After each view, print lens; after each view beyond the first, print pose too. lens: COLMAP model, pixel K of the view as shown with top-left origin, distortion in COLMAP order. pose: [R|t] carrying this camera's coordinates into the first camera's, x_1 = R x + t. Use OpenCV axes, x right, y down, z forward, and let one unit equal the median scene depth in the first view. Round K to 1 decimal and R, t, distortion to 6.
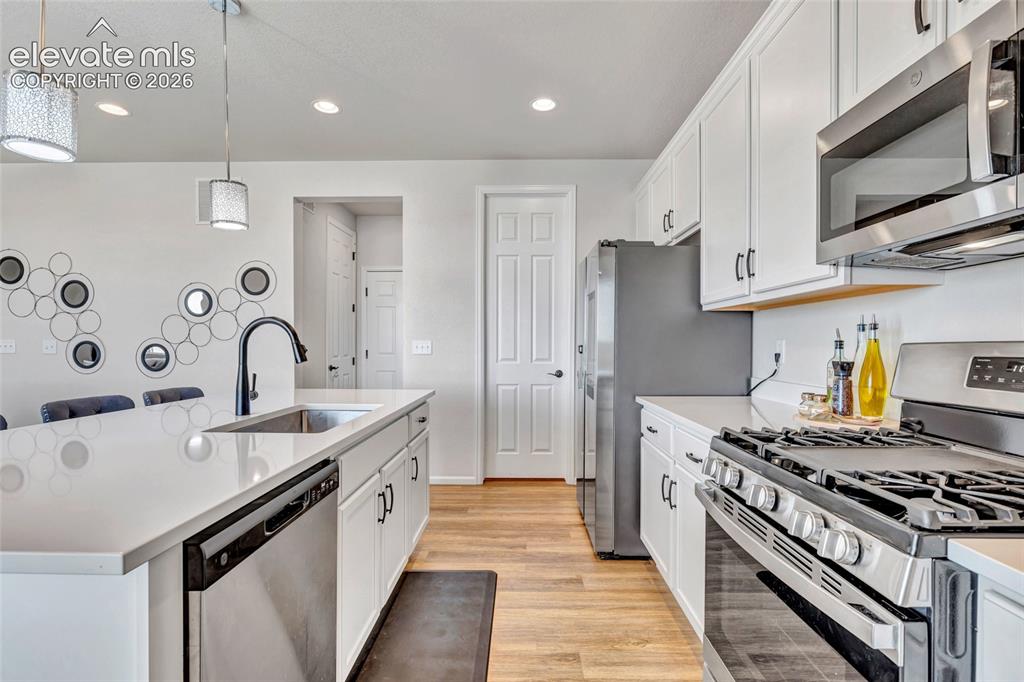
lens RADIAL K [[483.2, 0, 525.9], [0, 483.2, 343.6], [0, 0, 1]] dist [-0.010510, 0.001455]
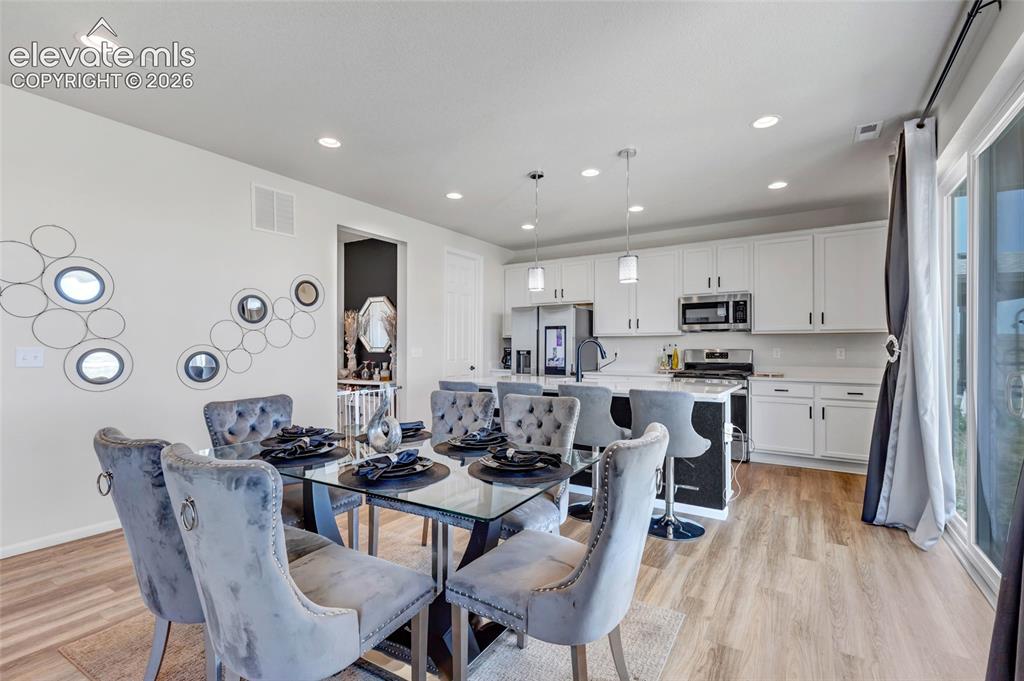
lens RADIAL K [[468.9, 0, 517.6], [0, 468.9, 344.8], [0, 0, 1]] dist [0.010754, -0.000244]
pose [[0.525669, 0.004678, 0.850676, -1.906082], [-0.000192, 0.999986, -0.005380, -0.011423], [-0.850689, 0.002665, 0.525662, 0.055172]]
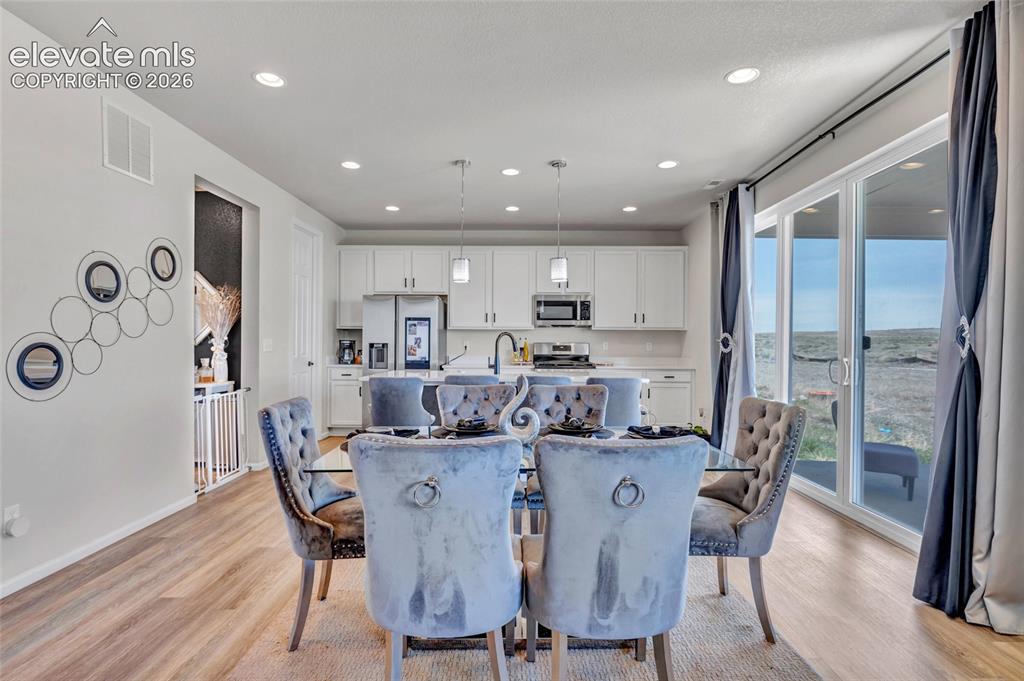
lens RADIAL K [[504.9, 0, 518.0], [0, 504.9, 342.3], [0, 0, 1]] dist [0.004646, -0.000143]
pose [[-0.007798, -0.002233, 0.999967, -2.199206], [-0.007002, 0.999973, 0.002178, -0.008680], [-0.999945, -0.006985, -0.007814, 0.659701]]
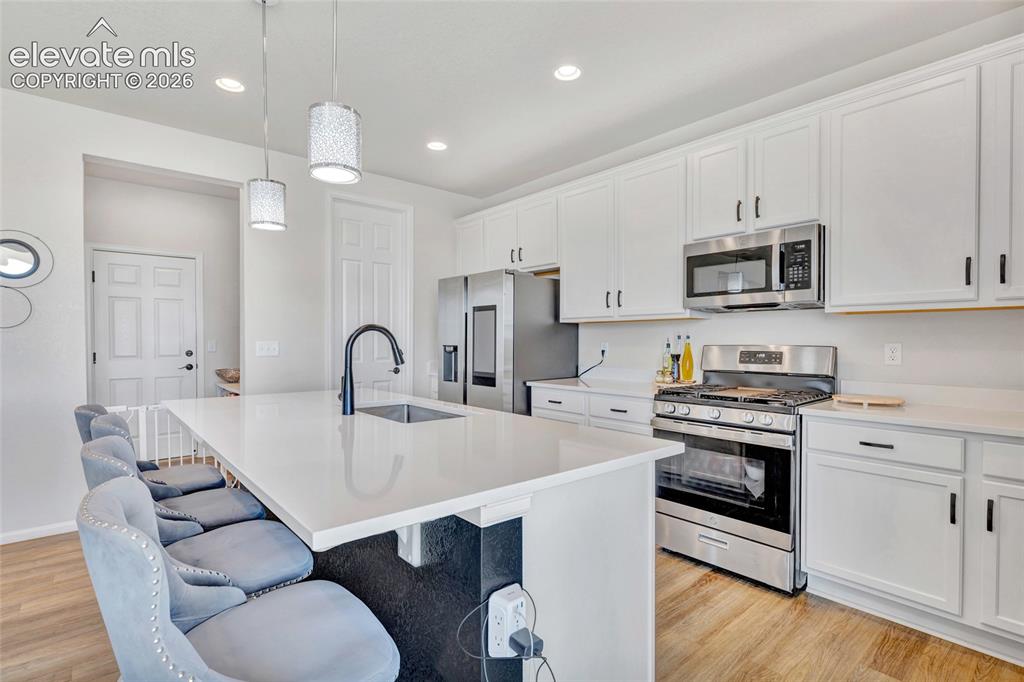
lens RADIAL K [[483.2, 0, 522.9], [0, 483.2, 346.8], [0, 0, 1]] dist [-0.010510, 0.001455]
pose [[0.746149, -0.009949, 0.665705, -0.731033], [-0.000253, 0.999884, 0.015227, -0.015441], [-0.665779, -0.011530, 0.746060, -0.055082]]
